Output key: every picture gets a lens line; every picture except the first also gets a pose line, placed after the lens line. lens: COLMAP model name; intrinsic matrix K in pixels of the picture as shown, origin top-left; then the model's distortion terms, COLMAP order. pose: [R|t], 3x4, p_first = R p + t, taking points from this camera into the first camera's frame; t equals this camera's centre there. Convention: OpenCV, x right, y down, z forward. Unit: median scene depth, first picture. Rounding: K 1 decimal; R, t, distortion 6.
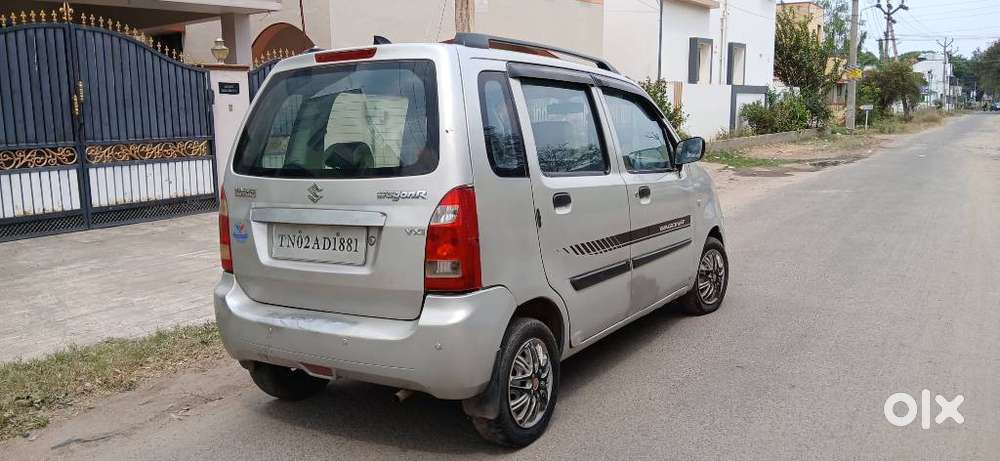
lens RADIAL K [[786.0, 0, 502.7], [0, 786.0, 229.4], [0, 0, 1]] dist [0.063288, -0.136737]
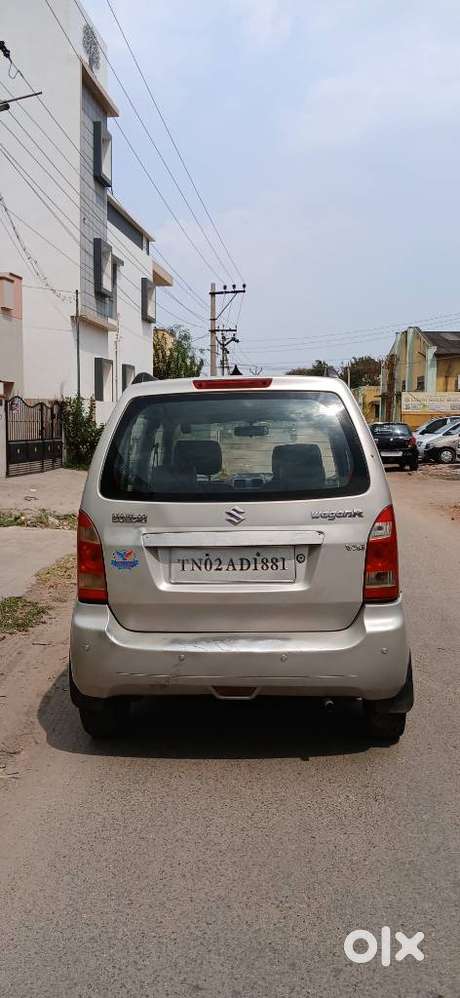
lens RADIAL K [[784.4, 0, 221.6], [0, 784.4, 480.3], [0, 0, 1]] dist [0.063288, -0.136737]
pose [[0.886684, -0.015274, 0.462123, -0.633103], [0.051431, 0.996510, -0.065746, -0.022591], [-0.459506, 0.082063, 0.884375, 0.087235]]
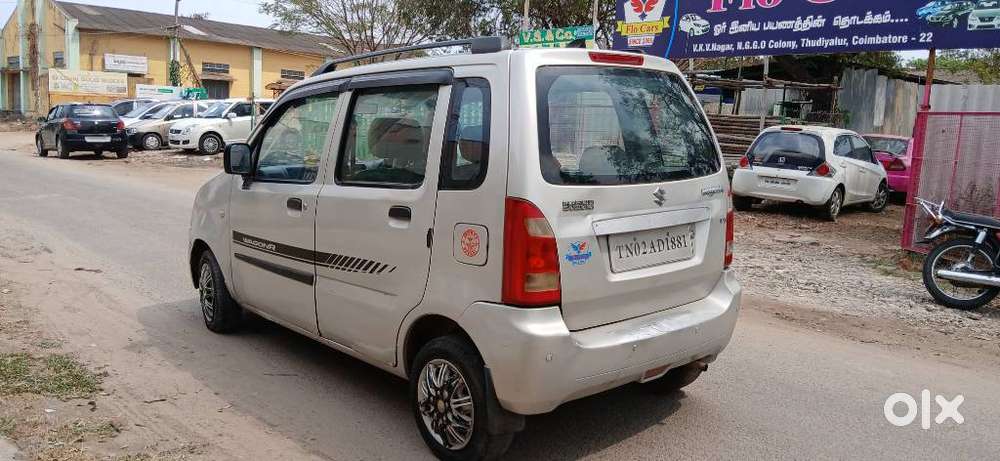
lens RADIAL K [[786.0, 0, 500.3], [0, 786.0, 225.0], [0, 0, 1]] dist [0.063288, -0.136737]
pose [[0.279633, -0.098324, 0.955059, -1.101840], [0.103525, 0.992031, 0.071819, -0.090434], [-0.954509, 0.078789, 0.287583, 0.792269]]
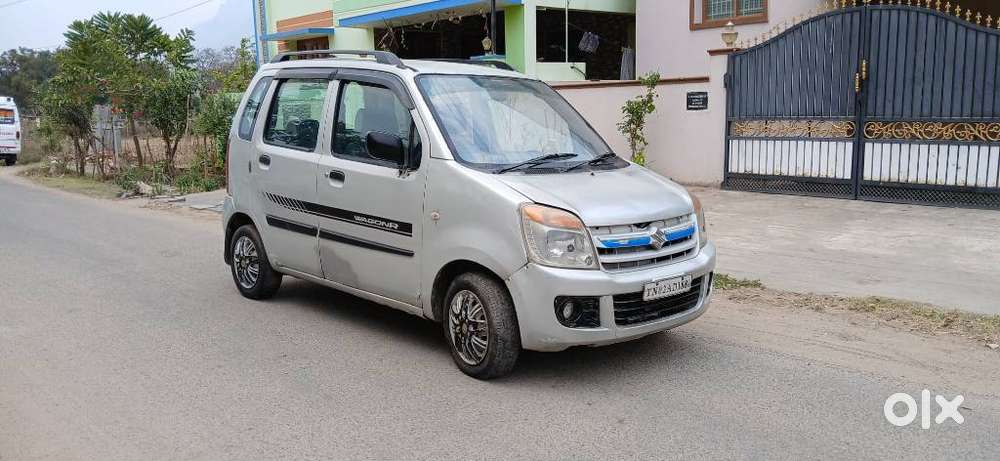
lens RADIAL K [[786.0, 0, 497.9], [0, 786.0, 236.7], [0, 0, 1]] dist [0.063288, -0.136737]
pose [[-0.243051, 0.181825, -0.952820, 1.361917], [-0.127532, 0.967758, 0.217207, -0.266992], [0.961593, 0.174308, -0.212026, 1.687320]]
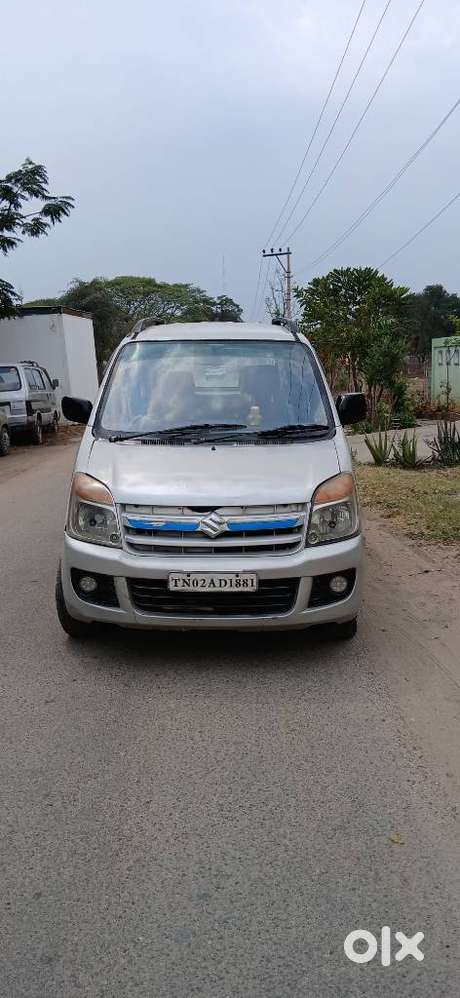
lens RADIAL K [[784.4, 0, 226.2], [0, 784.4, 495.8], [0, 0, 1]] dist [0.063288, -0.136737]
pose [[-0.851615, 0.137376, -0.505846, 0.756186], [-0.030321, 0.950518, 0.309185, -0.389473], [0.523290, 0.278644, -0.805310, 2.431090]]
